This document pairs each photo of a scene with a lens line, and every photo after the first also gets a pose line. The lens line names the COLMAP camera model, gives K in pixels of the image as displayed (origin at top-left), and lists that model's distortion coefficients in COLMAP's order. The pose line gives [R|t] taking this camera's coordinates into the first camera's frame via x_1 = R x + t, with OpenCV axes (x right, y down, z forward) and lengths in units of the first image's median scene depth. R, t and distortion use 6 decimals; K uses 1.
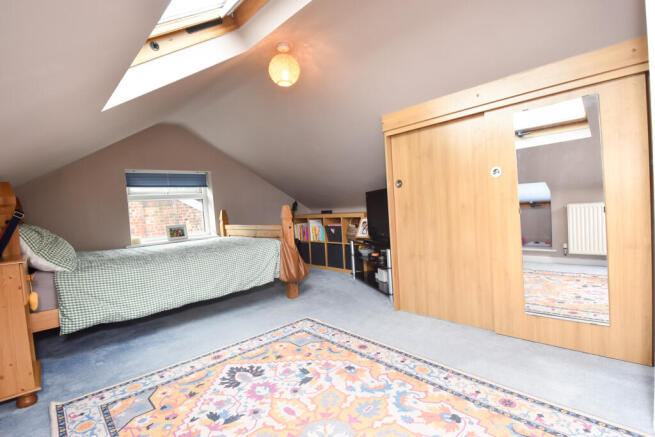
lens RADIAL K [[317.6, 0, 327.5], [0, 317.6, 218.5], [0, 0, 1]] dist [0.001754, -0.020724]
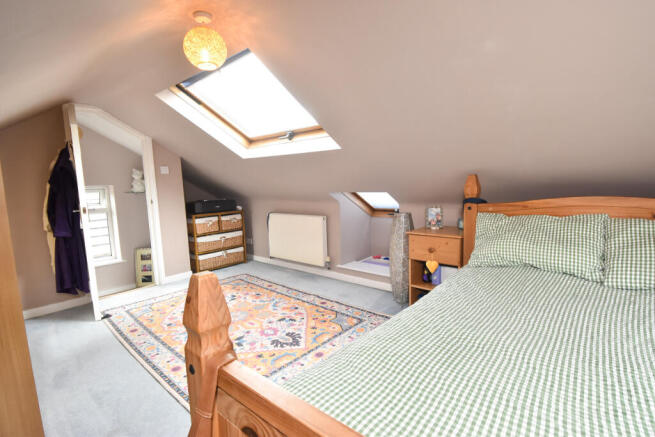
lens RADIAL K [[317.6, 0, 327.5], [0, 317.6, 218.5], [0, 0, 1]] dist [0.001754, -0.020724]
pose [[-0.990396, 0.108496, -0.085703, -0.400892], [0.093745, 0.982565, 0.160555, -0.219735], [0.101629, 0.150979, -0.983299, 2.382394]]
